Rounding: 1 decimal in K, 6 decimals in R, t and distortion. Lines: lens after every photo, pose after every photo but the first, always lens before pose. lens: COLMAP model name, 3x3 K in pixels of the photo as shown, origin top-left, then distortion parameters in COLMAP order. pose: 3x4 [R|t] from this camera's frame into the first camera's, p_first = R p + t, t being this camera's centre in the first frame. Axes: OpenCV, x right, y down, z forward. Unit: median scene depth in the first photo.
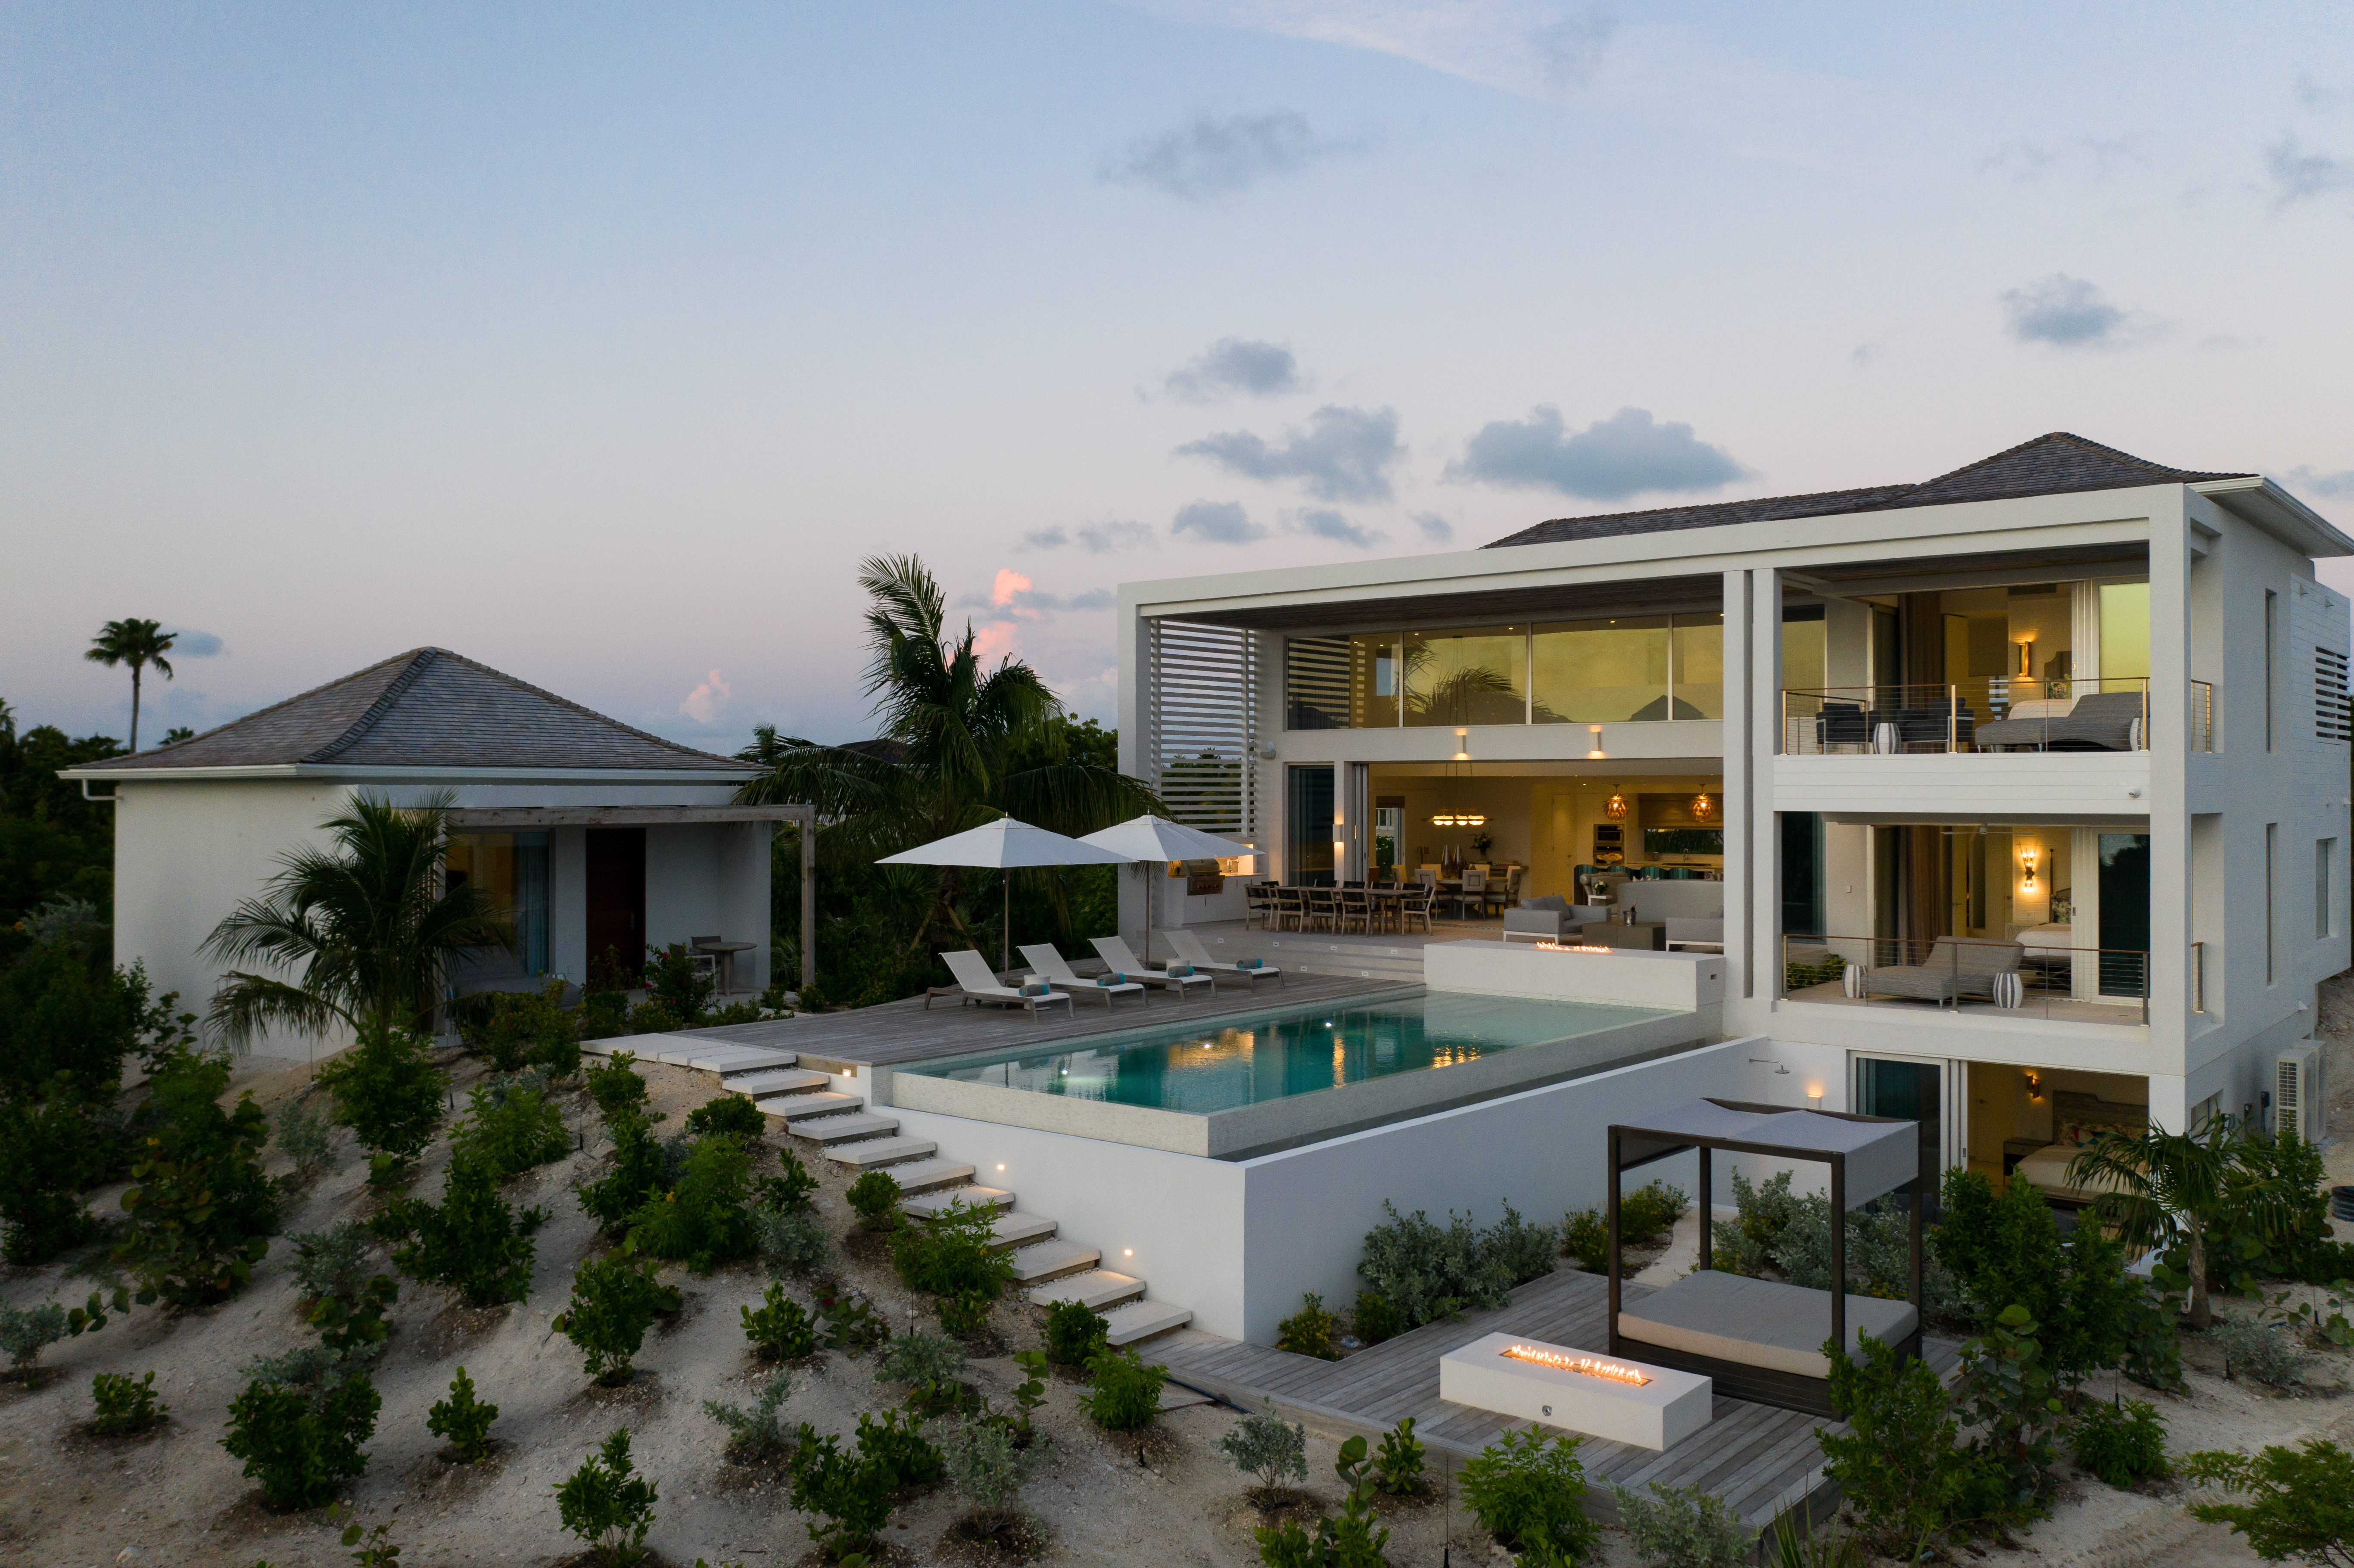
lens RADIAL K [[1923.1, 0, 1181.0], [0, 1923.1, 783.0], [0, 0, 1]] dist [-0.010128, -0.007186]
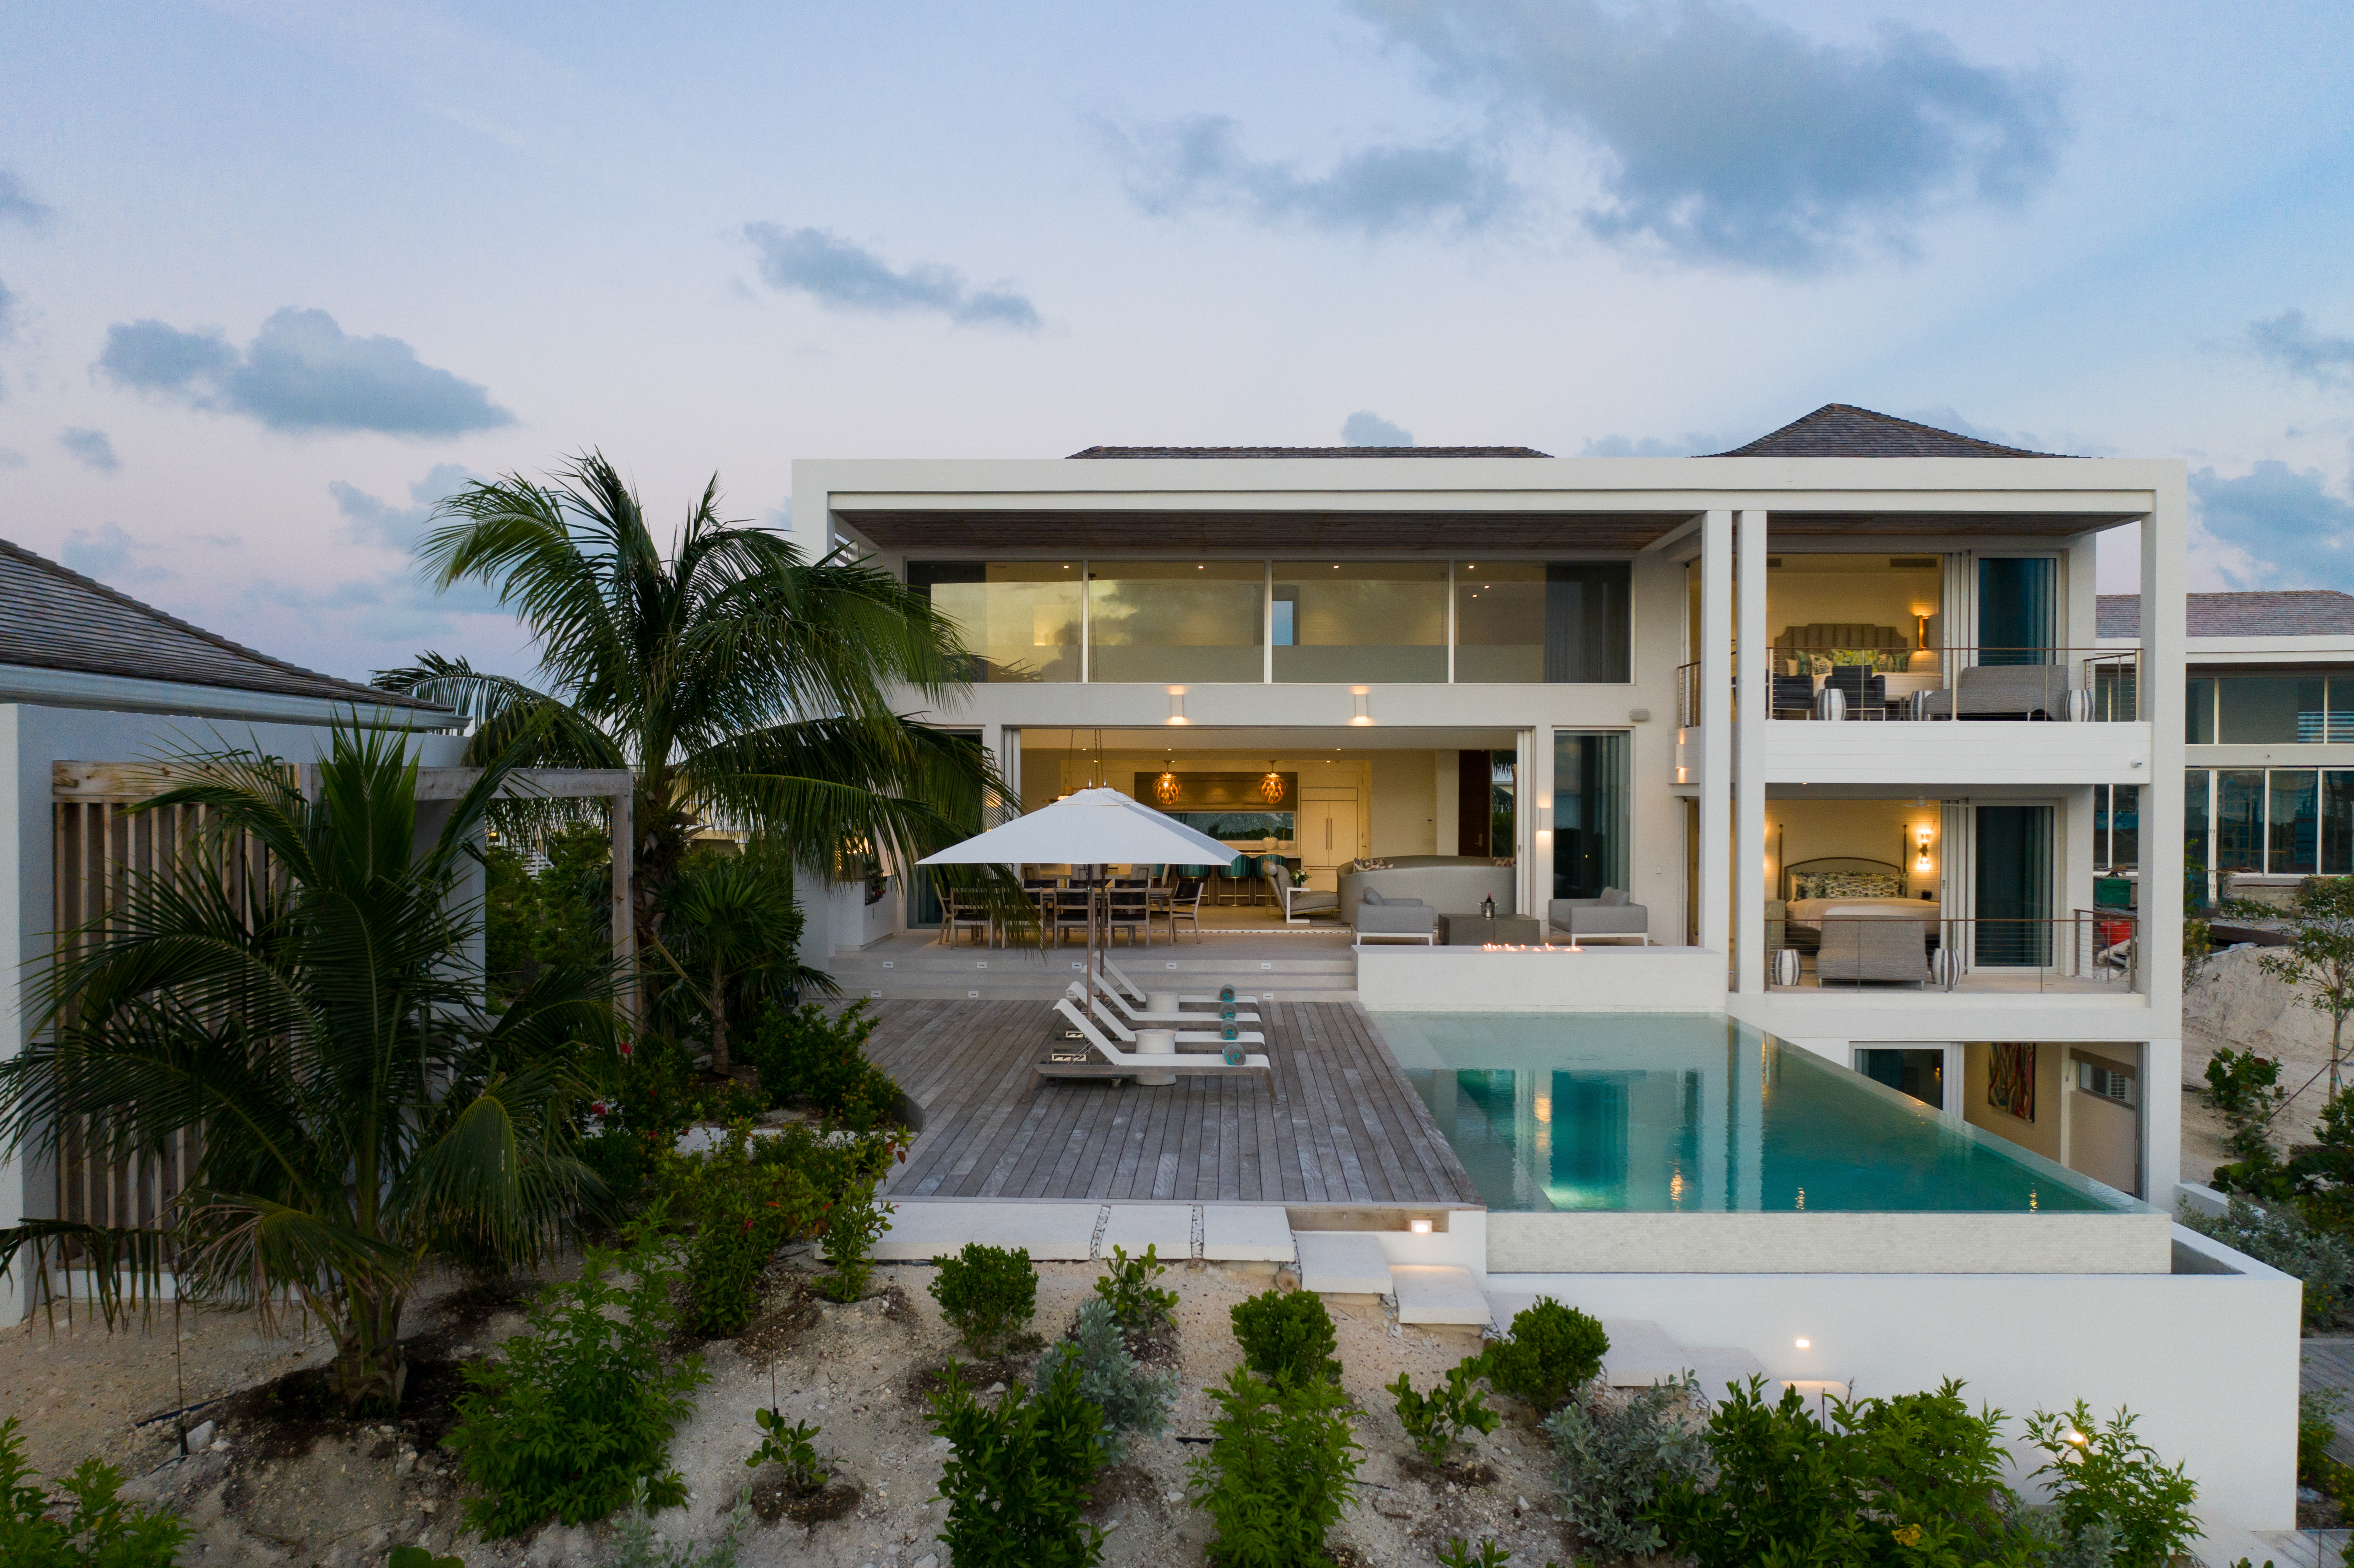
lens RADIAL K [[1923.1, 0, 1166.2], [0, 1923.1, 790.1], [0, 0, 1]] dist [-0.010128, -0.007186]
pose [[0.762129, 0.001036, 0.647425, -0.480205], [-0.003882, 0.999988, 0.002970, 0.016404], [-0.647414, -0.004777, 0.762123, 0.494718]]
